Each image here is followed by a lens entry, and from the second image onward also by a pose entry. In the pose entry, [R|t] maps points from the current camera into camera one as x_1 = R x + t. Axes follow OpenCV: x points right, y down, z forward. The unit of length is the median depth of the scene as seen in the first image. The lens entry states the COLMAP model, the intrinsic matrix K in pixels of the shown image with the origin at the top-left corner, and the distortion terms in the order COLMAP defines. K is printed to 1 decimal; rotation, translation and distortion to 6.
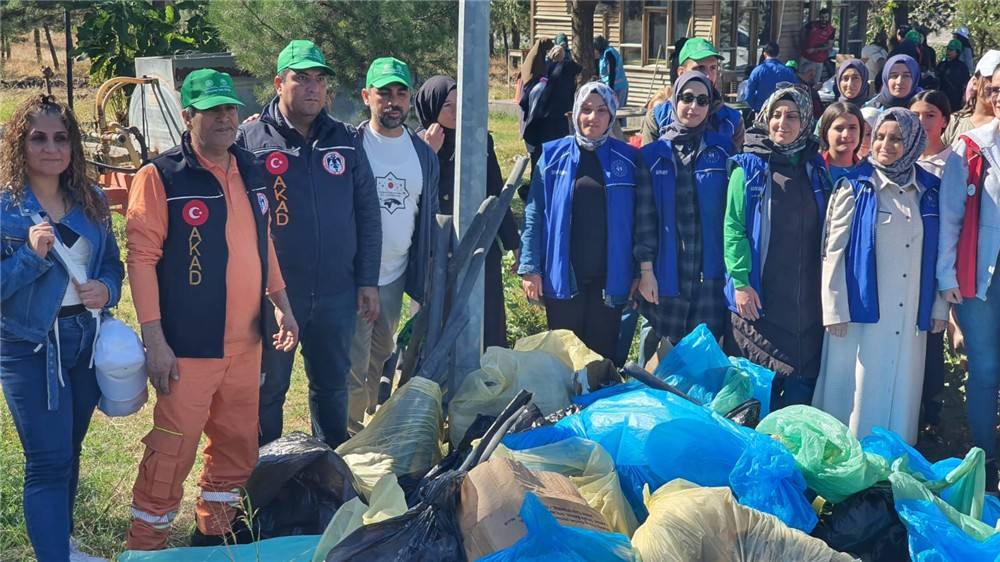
lens RADIAL K [[1465.9, 0, 518.0], [0, 1465.9, 280.2], [0, 0, 1]] dist [0.058610, 0.000000]
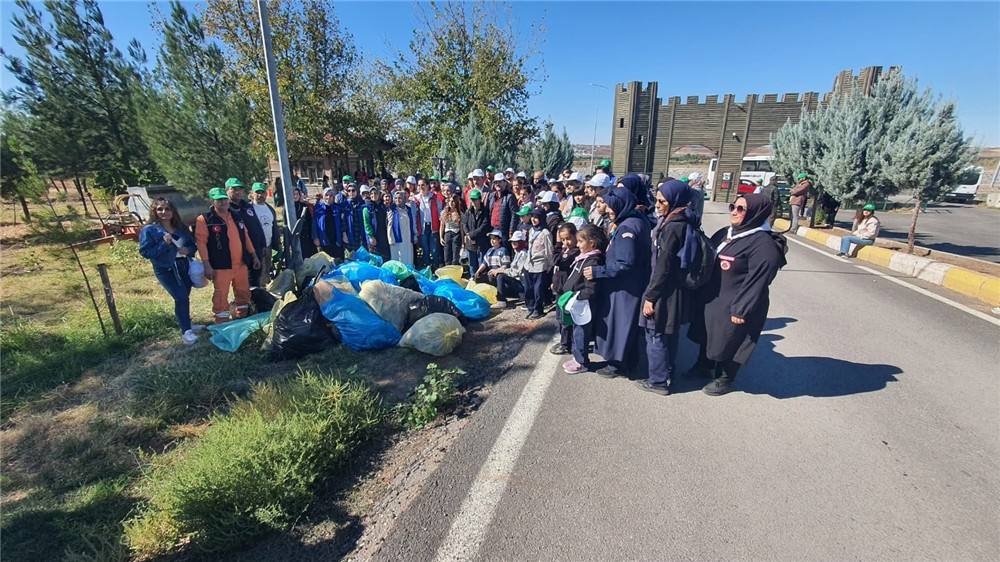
lens RADIAL K [[398.4, 0, 501.2], [0, 398.4, 281.3], [0, 0, 1]] dist [0.001392, 0.000302]
pose [[0.857767, -0.154779, 0.490184, -0.099475], [0.105400, 0.986288, 0.126990, 0.025922], [-0.503118, -0.057263, 0.862319, -0.159777]]
